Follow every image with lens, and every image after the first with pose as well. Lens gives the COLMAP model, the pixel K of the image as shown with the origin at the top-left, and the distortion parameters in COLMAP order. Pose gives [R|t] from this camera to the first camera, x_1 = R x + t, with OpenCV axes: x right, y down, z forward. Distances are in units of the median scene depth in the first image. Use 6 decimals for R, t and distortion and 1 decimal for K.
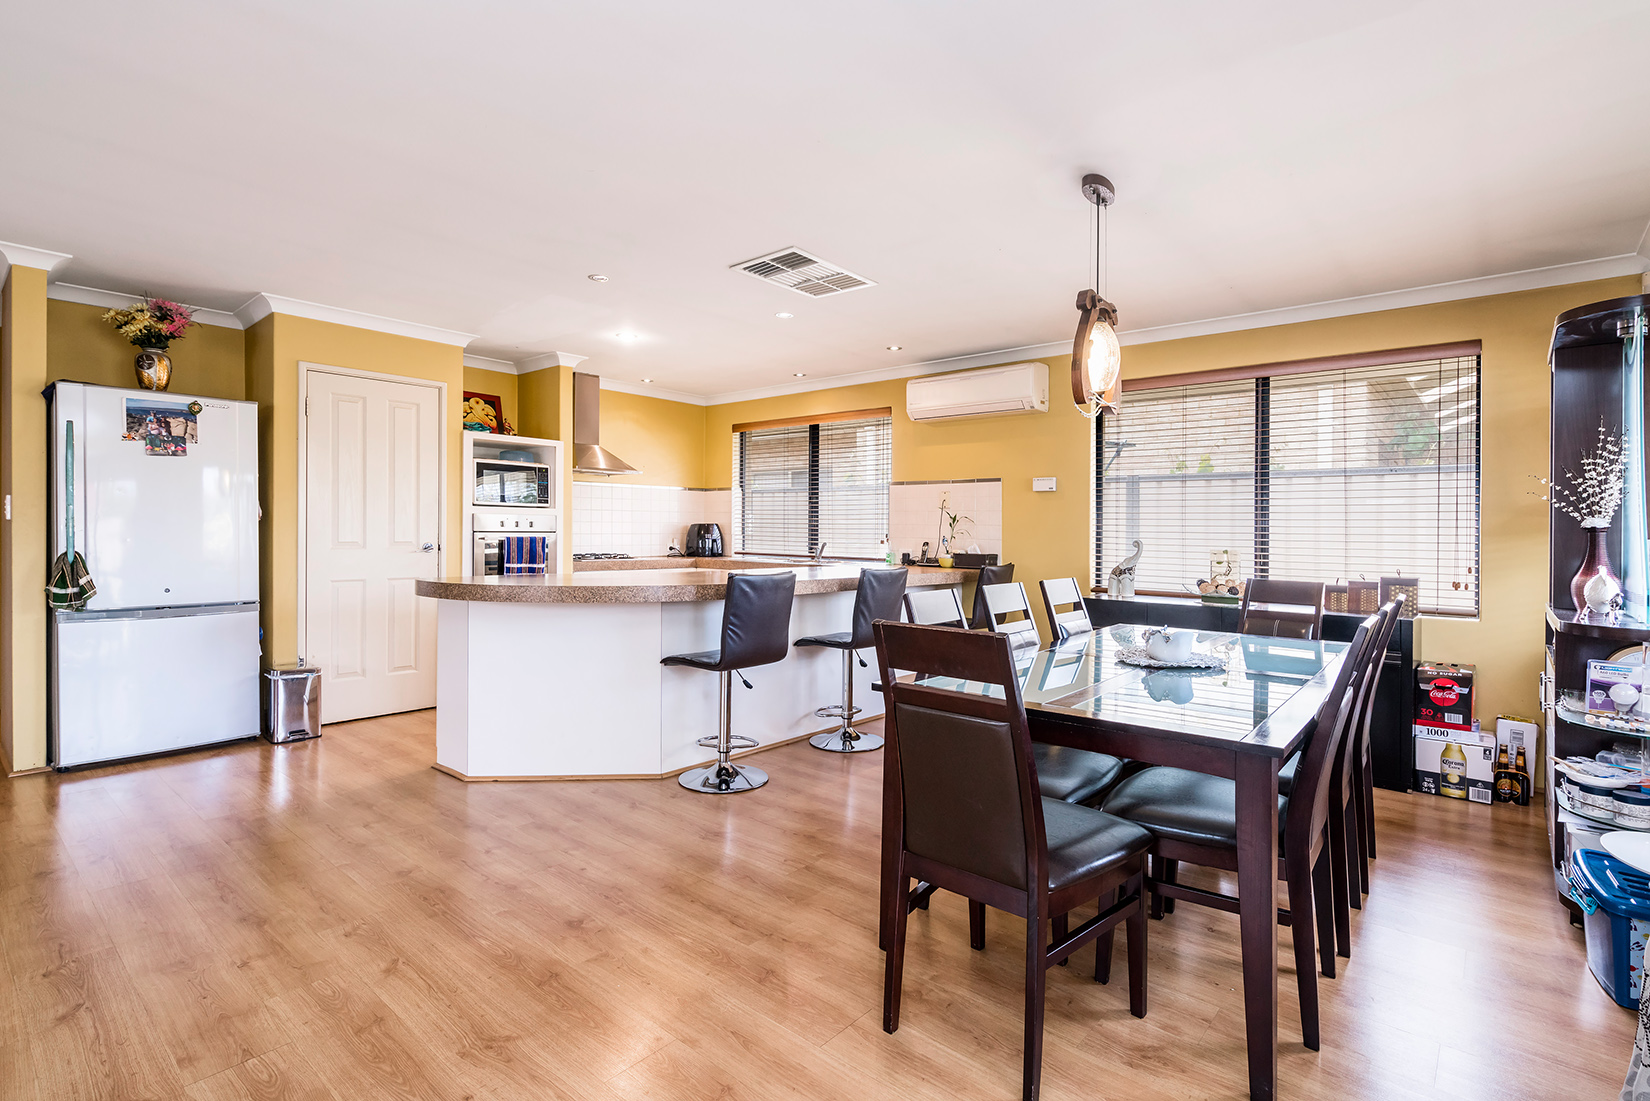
lens RADIAL K [[781.6, 0, 825.0], [0, 781.6, 550.5], [0, 0, 1]] dist [0.001354, 0.001054]
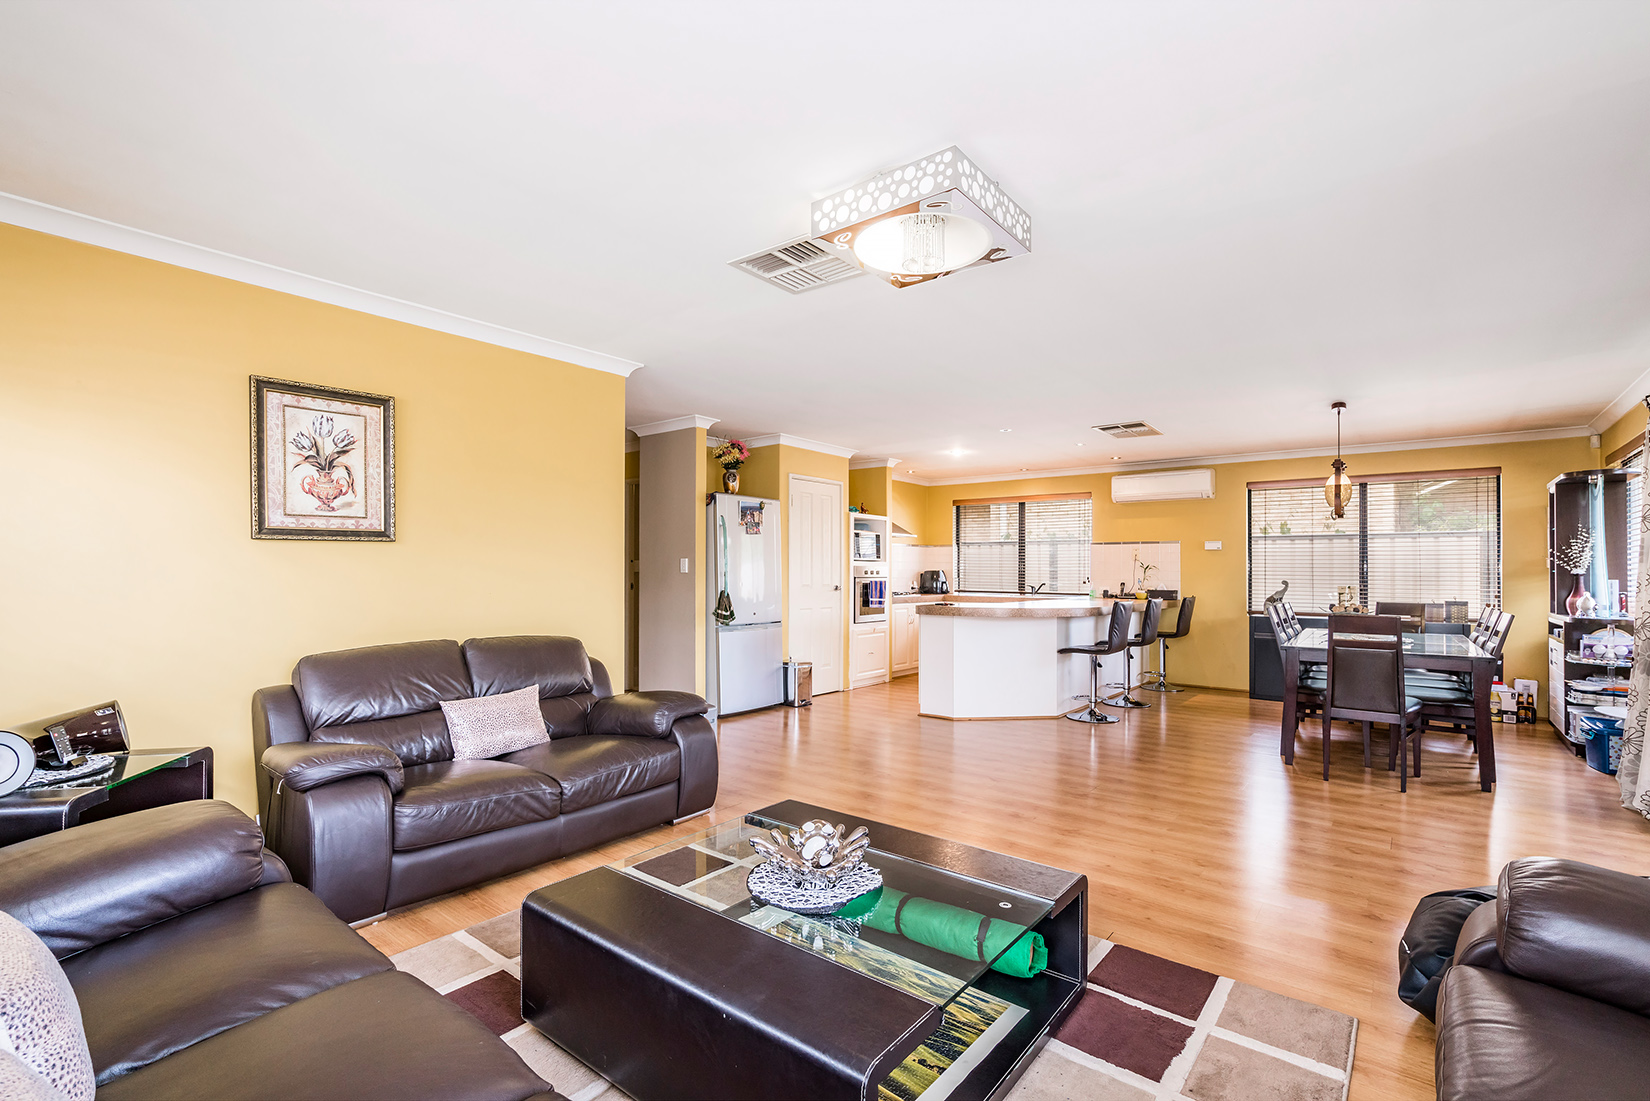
lens RADIAL K [[737.4, 0, 822.9], [0, 737.4, 583.1], [0, 0, 1]] dist [-0.001207, -0.000317]
pose [[0.999200, -0.005493, 0.039605, -0.747639], [0.005937, 0.999921, -0.011093, 0.003590], [-0.039541, 0.011319, 0.999154, -0.592874]]
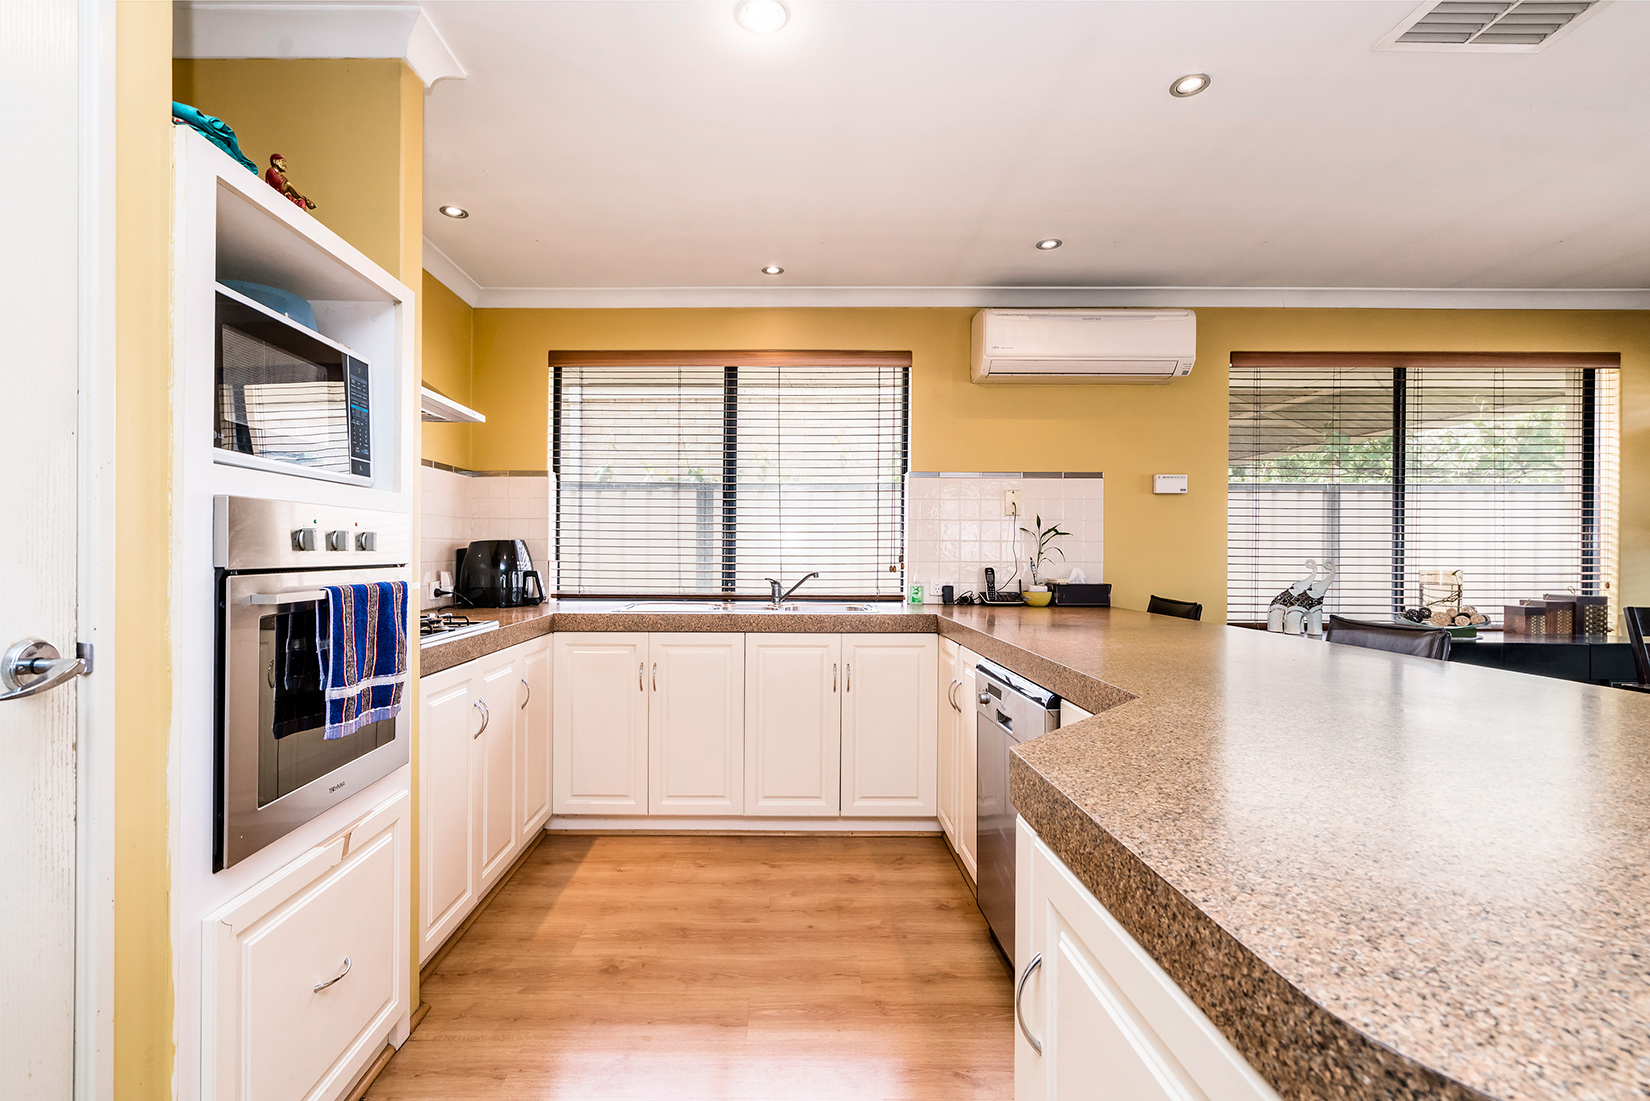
lens RADIAL K [[771.5, 0, 754.2], [0, 771.5, 546.6], [0, 0, 1]] dist [0.031446, 0.000228]
pose [[0.764939, -0.006630, 0.644069, -0.627389], [0.023879, 0.999552, -0.018071, -0.031060], [-0.643660, 0.029203, 0.764754, 0.938794]]
